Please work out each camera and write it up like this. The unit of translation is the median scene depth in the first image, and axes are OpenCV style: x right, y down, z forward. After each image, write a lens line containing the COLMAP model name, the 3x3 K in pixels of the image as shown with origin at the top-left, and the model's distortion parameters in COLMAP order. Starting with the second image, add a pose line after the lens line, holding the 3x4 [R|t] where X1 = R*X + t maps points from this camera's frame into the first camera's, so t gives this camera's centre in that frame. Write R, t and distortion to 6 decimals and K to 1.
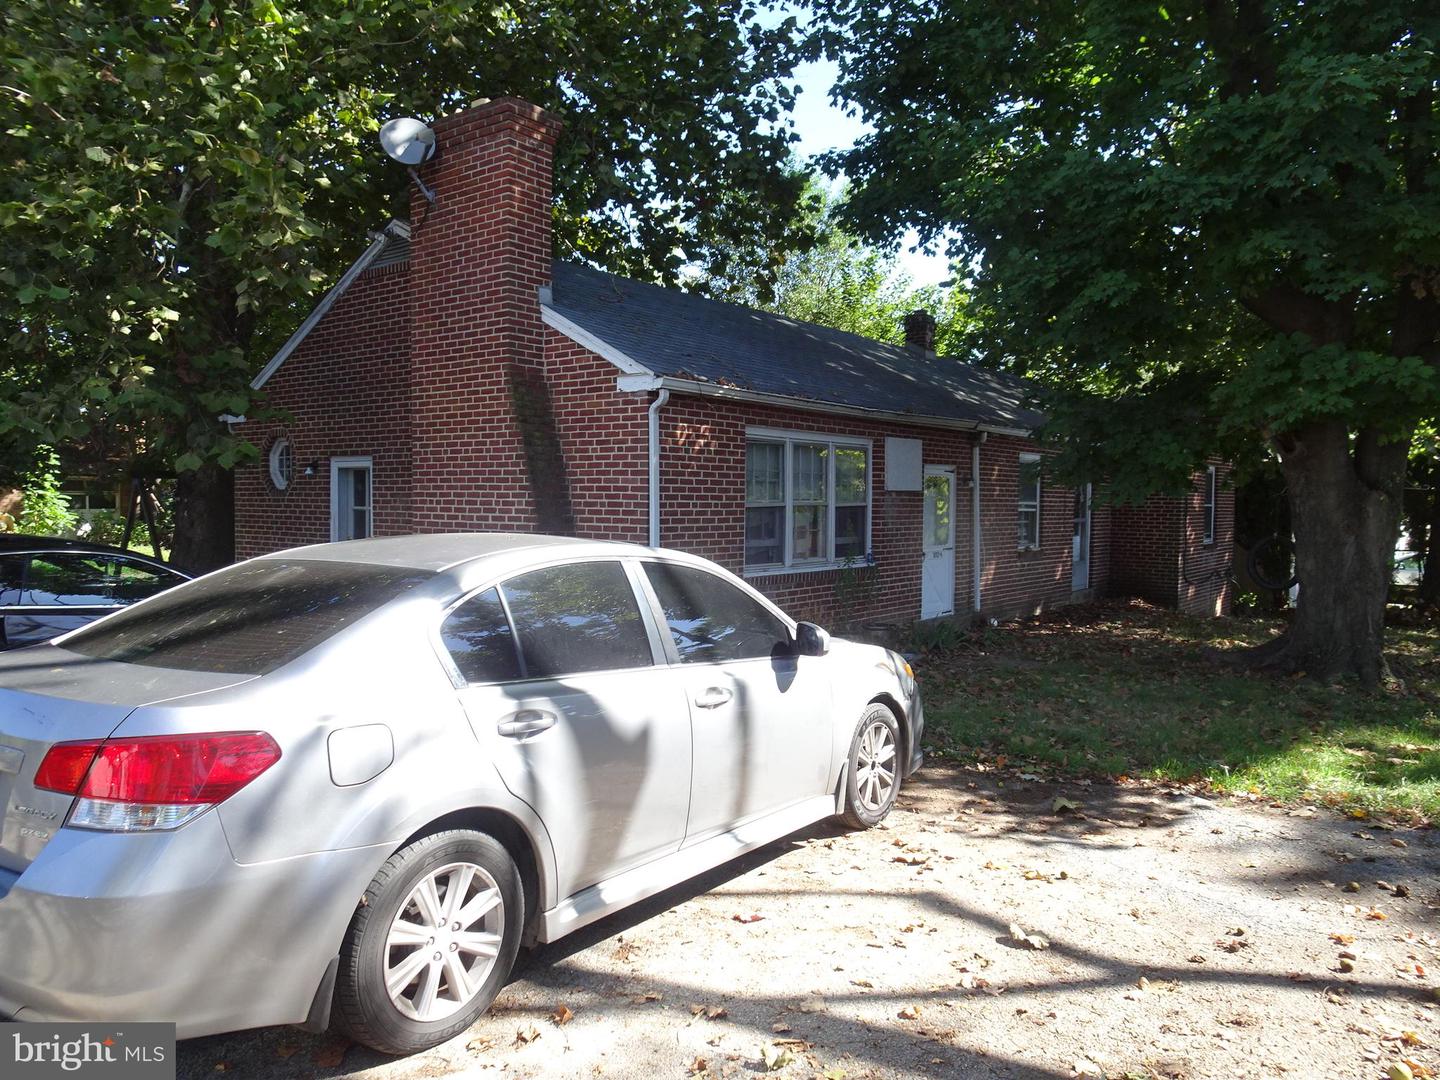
lens RADIAL K [[1009.7, 0, 725.7], [0, 1009.7, 542.4], [0, 0, 1]] dist [0.016797, -0.012272]
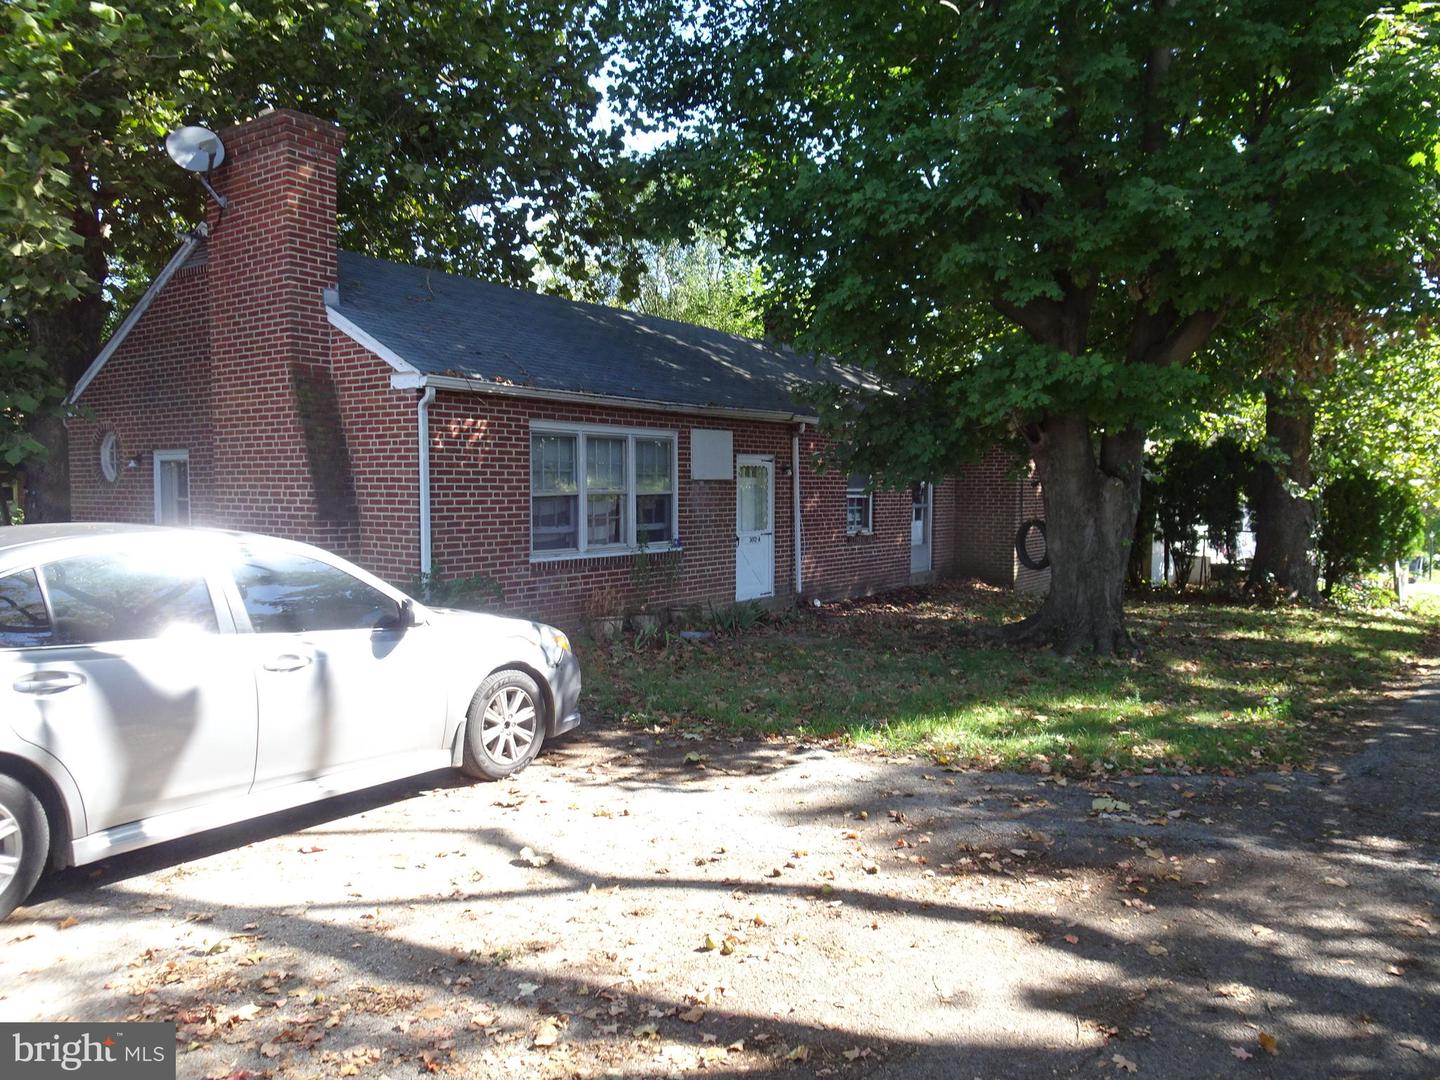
lens RADIAL K [[1009.7, 0, 719.1], [0, 1009.7, 539.1], [0, 0, 1]] dist [0.016797, -0.012272]
pose [[0.999113, -0.008582, 0.041214, 0.215755], [0.008187, 0.999919, 0.009737, 0.001749], [-0.041294, -0.009390, 0.999103, -0.090281]]
